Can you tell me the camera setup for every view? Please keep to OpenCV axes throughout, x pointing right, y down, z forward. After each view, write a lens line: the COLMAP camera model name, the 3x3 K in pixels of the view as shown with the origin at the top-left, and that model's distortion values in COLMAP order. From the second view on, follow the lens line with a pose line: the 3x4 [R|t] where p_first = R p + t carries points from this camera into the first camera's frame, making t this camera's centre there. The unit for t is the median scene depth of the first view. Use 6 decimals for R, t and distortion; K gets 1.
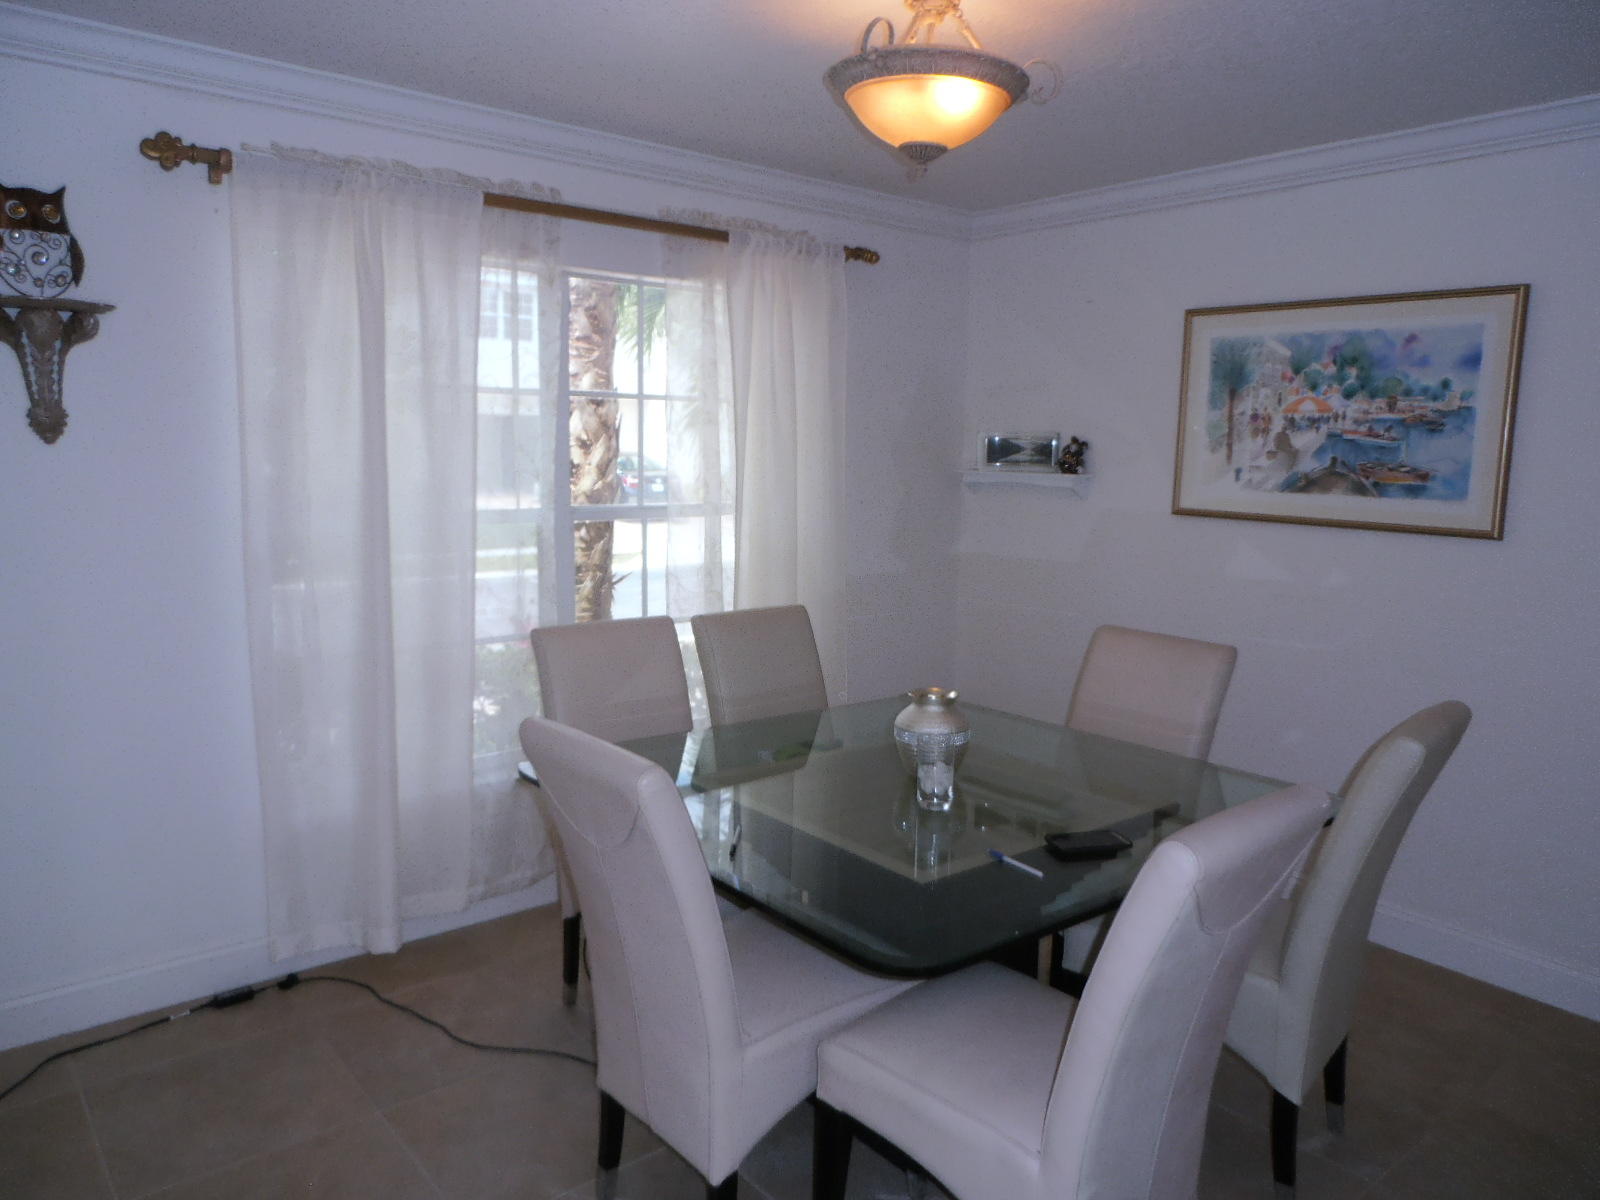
lens RADIAL K [[1119.2, 0, 804.8], [0, 1119.2, 604.6], [0, 0, 1]] dist [-0.017581, 0.008309]
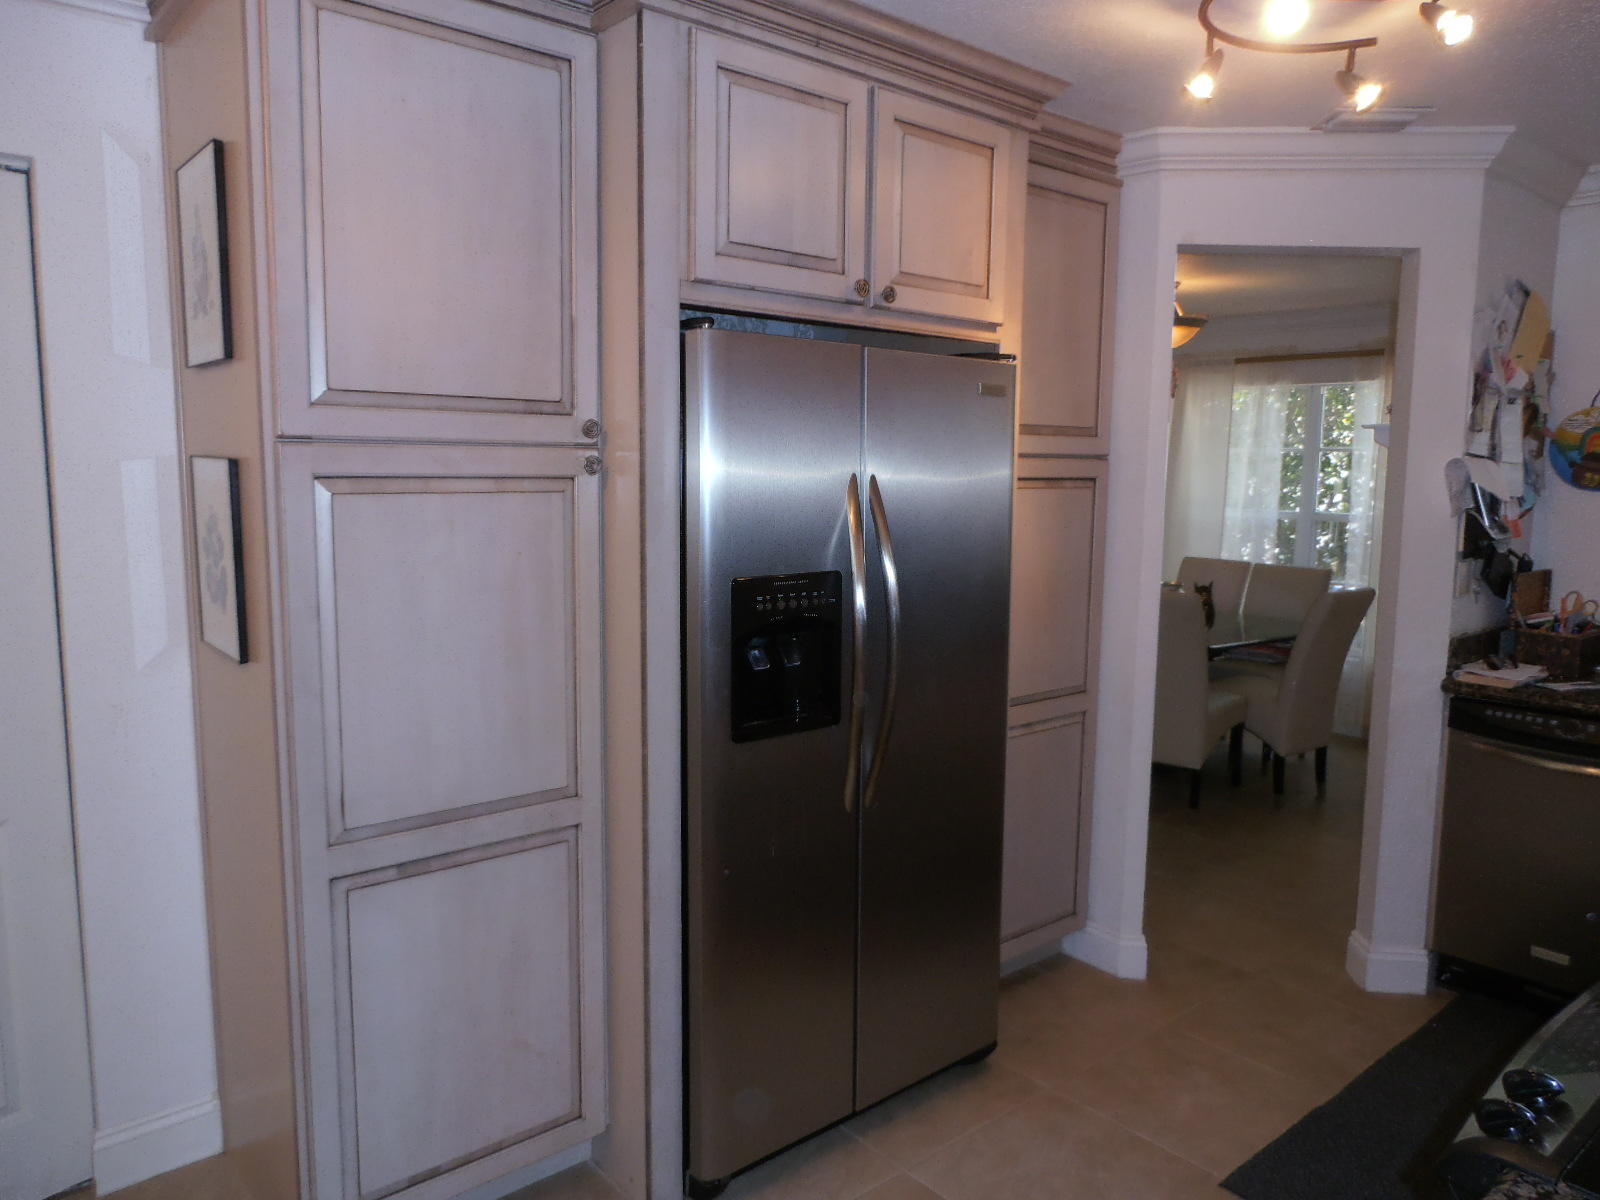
lens RADIAL K [[1119.2, 0, 804.8], [0, 1119.2, 604.6], [0, 0, 1]] dist [-0.017581, 0.008309]
pose [[0.038266, 0.098345, -0.994416, 2.039436], [-0.157537, 0.983294, 0.091183, 0.032801], [0.986771, 0.153168, 0.053120, 0.163283]]
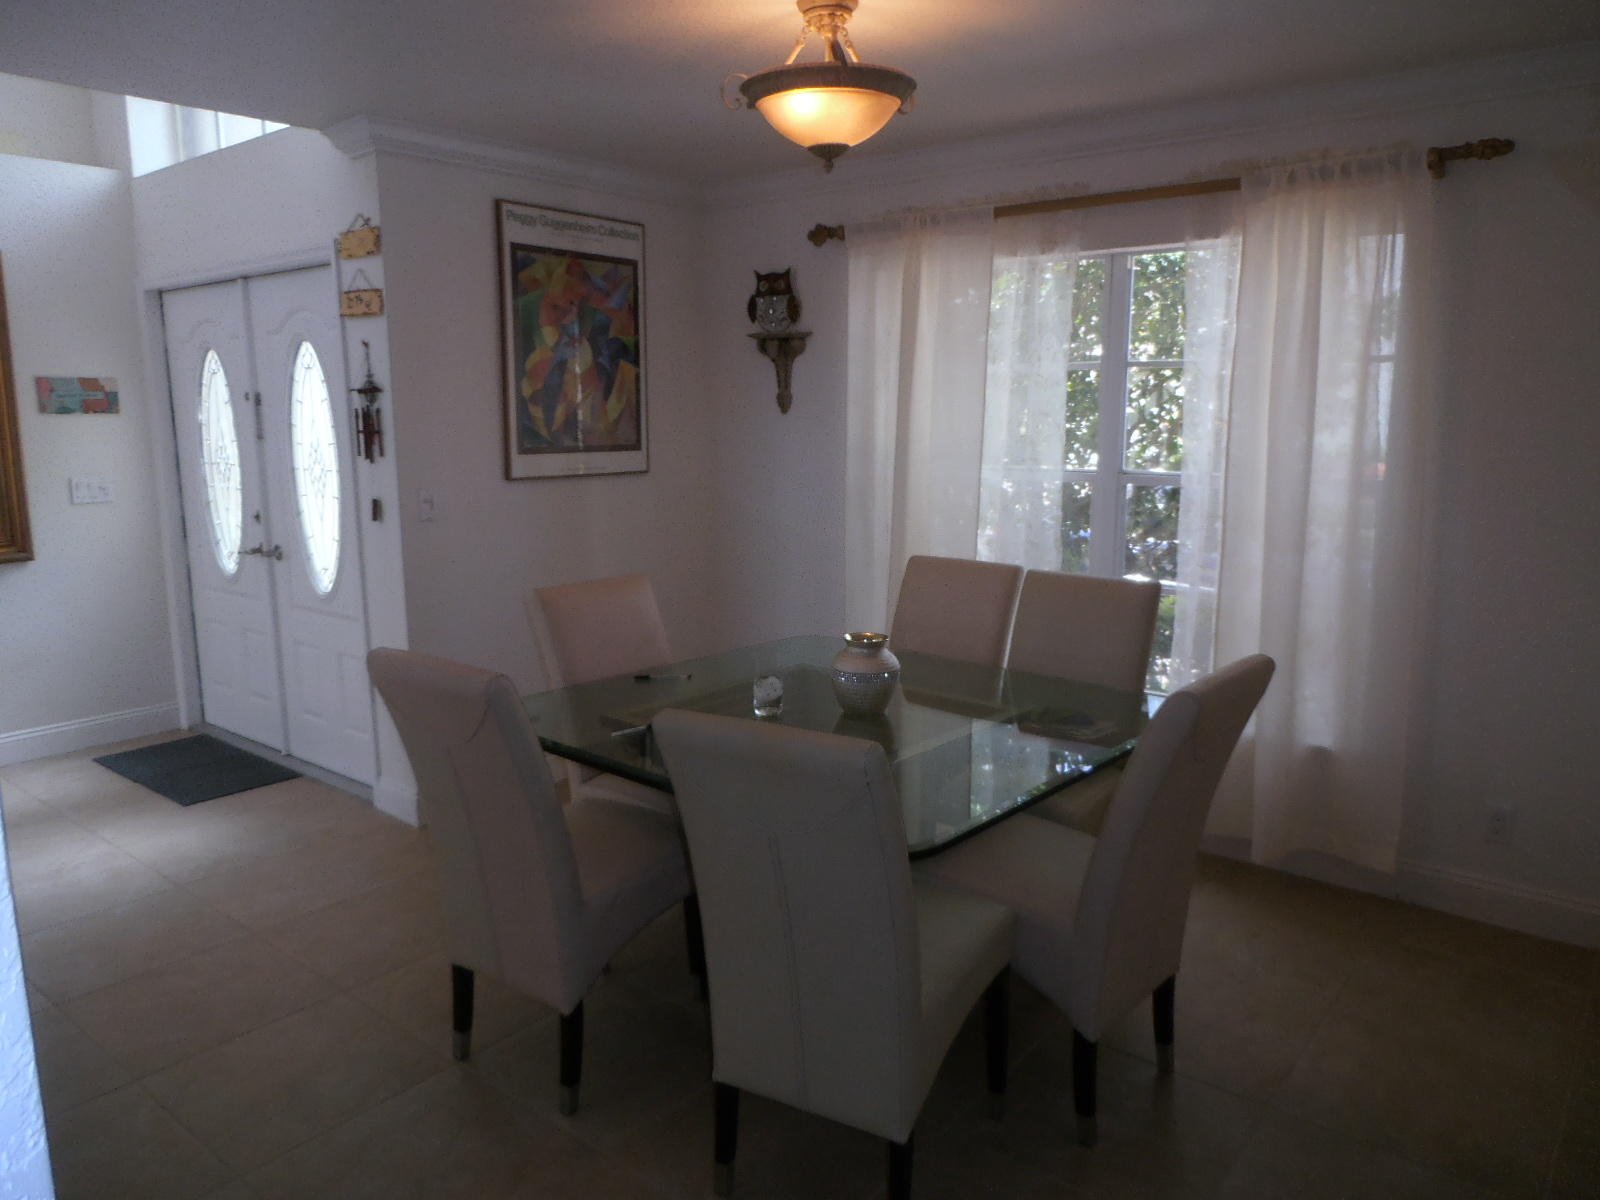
lens RADIAL K [[1119.2, 0, 804.8], [0, 1119.2, 604.6], [0, 0, 1]] dist [-0.017581, 0.008309]
pose [[0.219281, 0.150143, -0.964040, 1.038514], [-0.133437, 0.983419, 0.122809, -0.065772], [0.966494, 0.101709, 0.235680, 0.609969]]
